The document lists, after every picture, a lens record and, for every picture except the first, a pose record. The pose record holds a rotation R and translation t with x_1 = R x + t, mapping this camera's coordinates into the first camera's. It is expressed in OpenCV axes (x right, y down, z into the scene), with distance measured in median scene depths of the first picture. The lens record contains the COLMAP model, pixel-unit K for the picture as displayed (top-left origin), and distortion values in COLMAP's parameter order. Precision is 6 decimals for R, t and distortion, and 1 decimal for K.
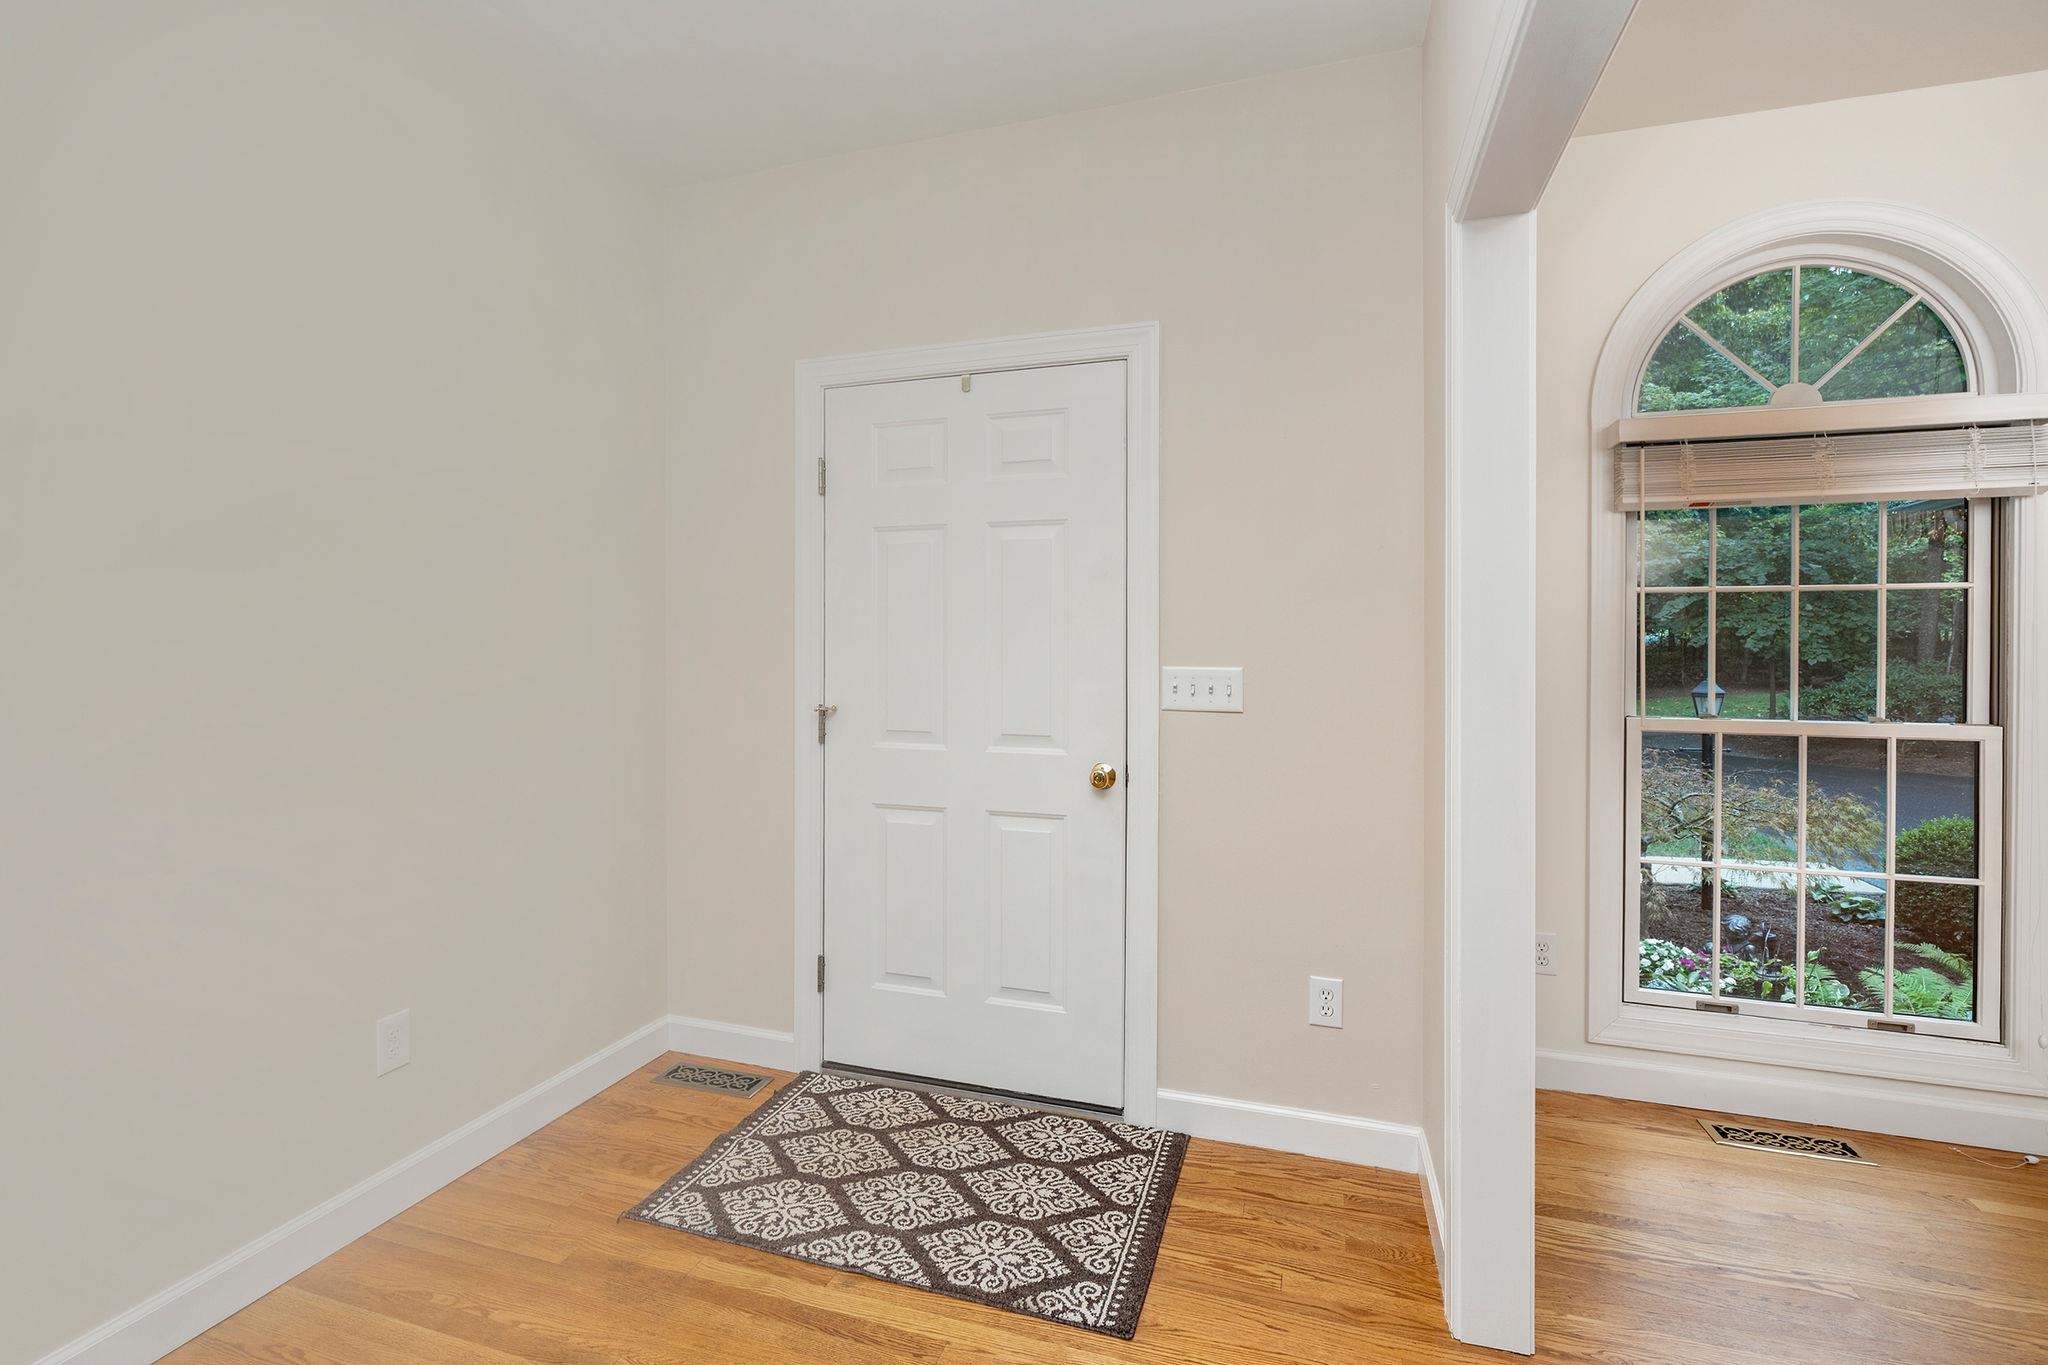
lens RADIAL K [[928.7, 0, 1019.5], [0, 928.7, 668.6], [0, 0, 1]] dist [-0.004394, 0.001370]
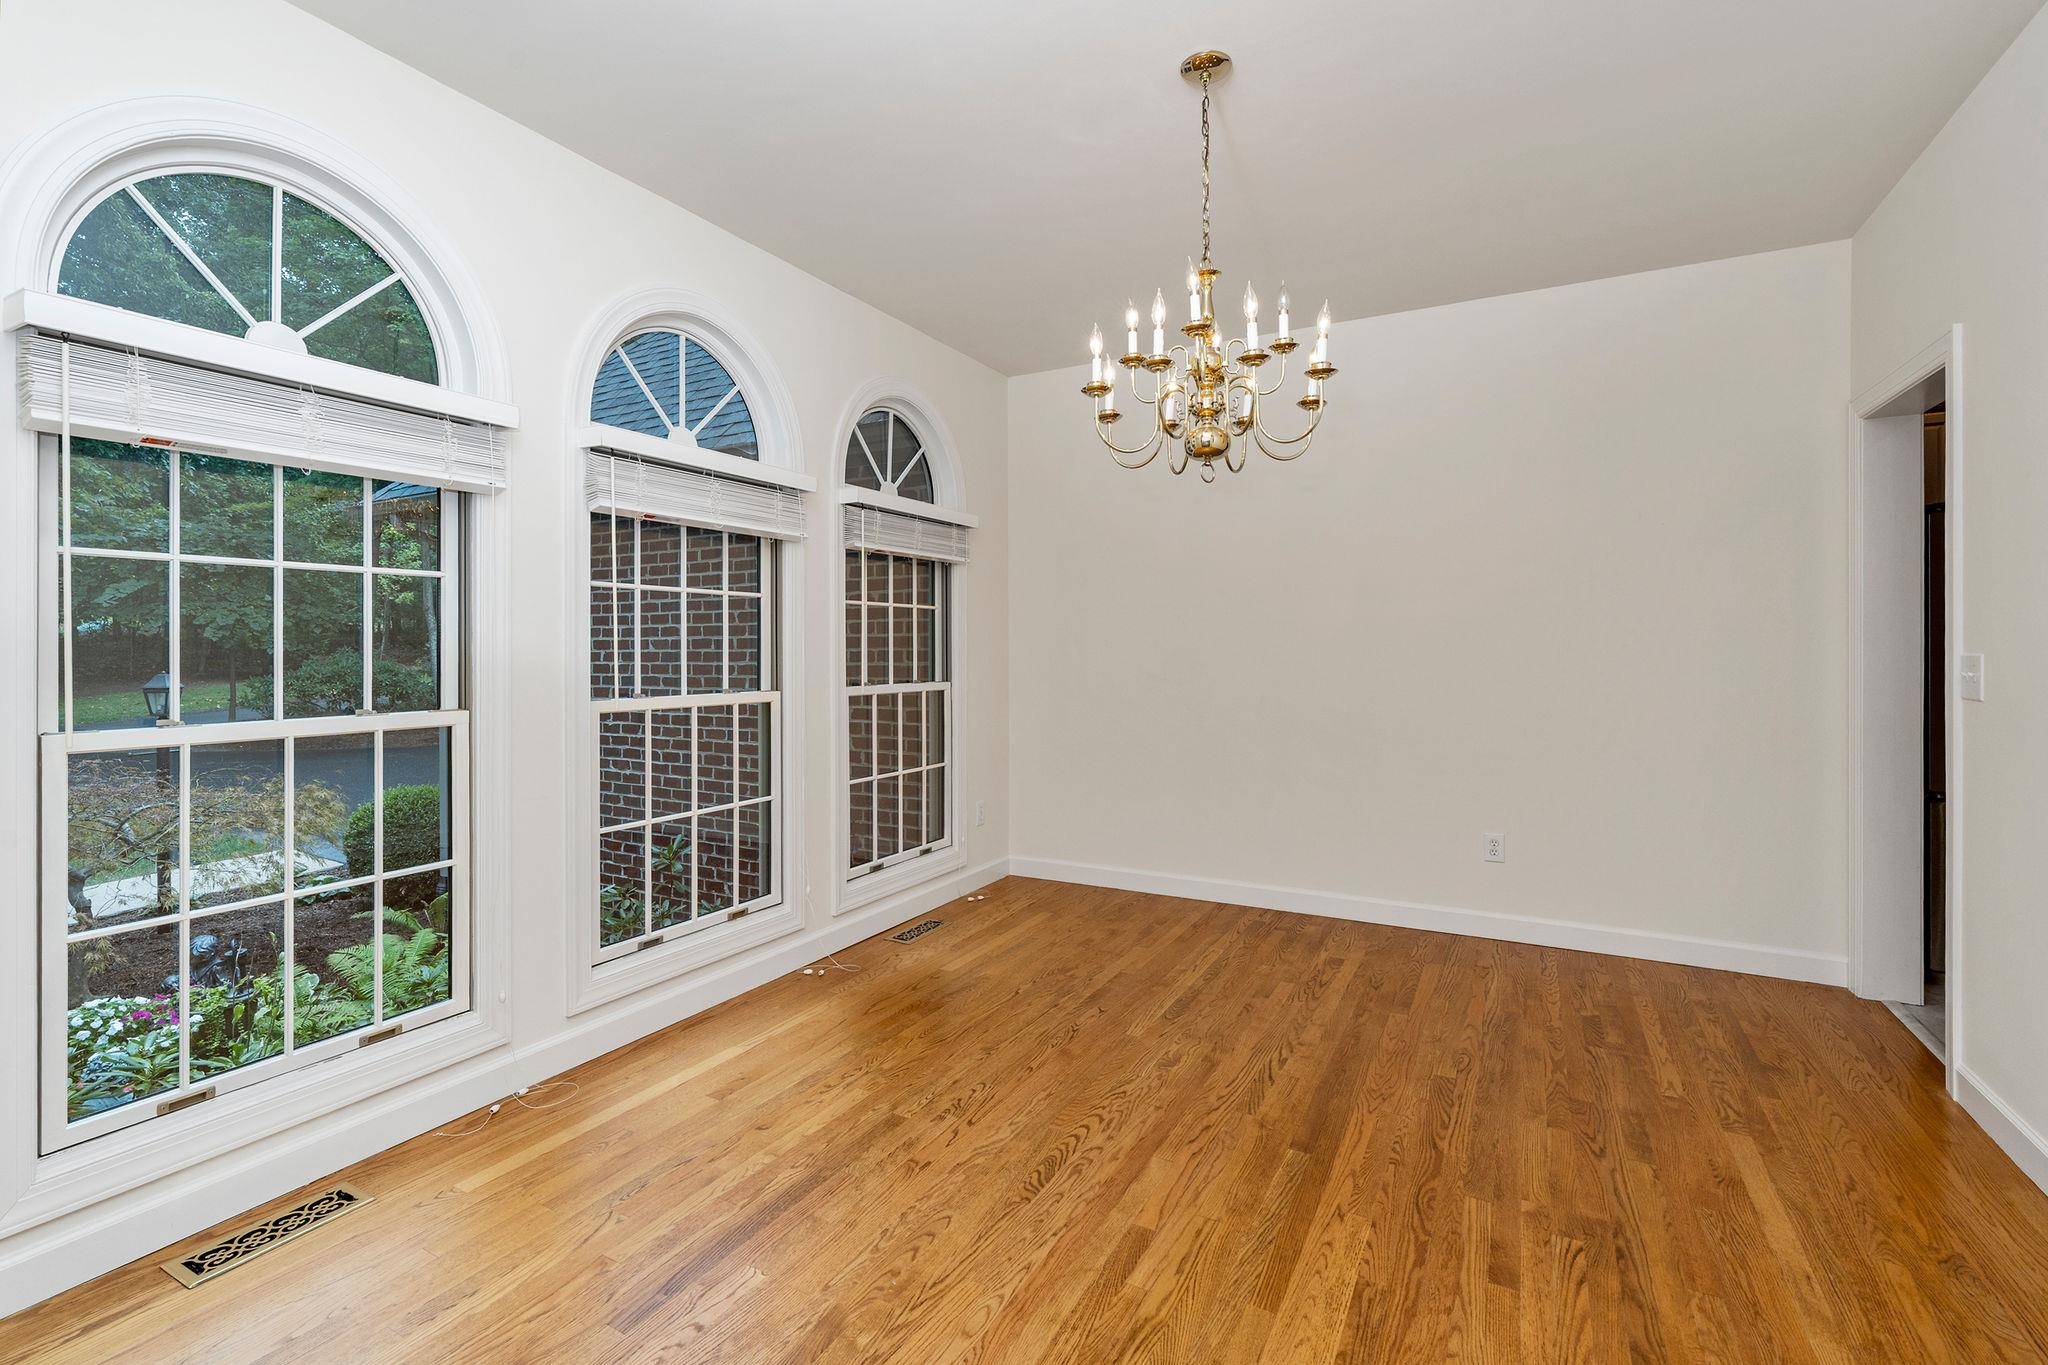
lens RADIAL K [[928.7, 0, 994.9], [0, 928.7, 633.1], [0, 0, 1]] dist [-0.004394, 0.001370]
pose [[0.197926, 0.007741, 0.980186, 0.120258], [0.018960, 0.999752, -0.011724, -0.001569], [-0.980034, 0.020905, 0.197730, 0.169273]]
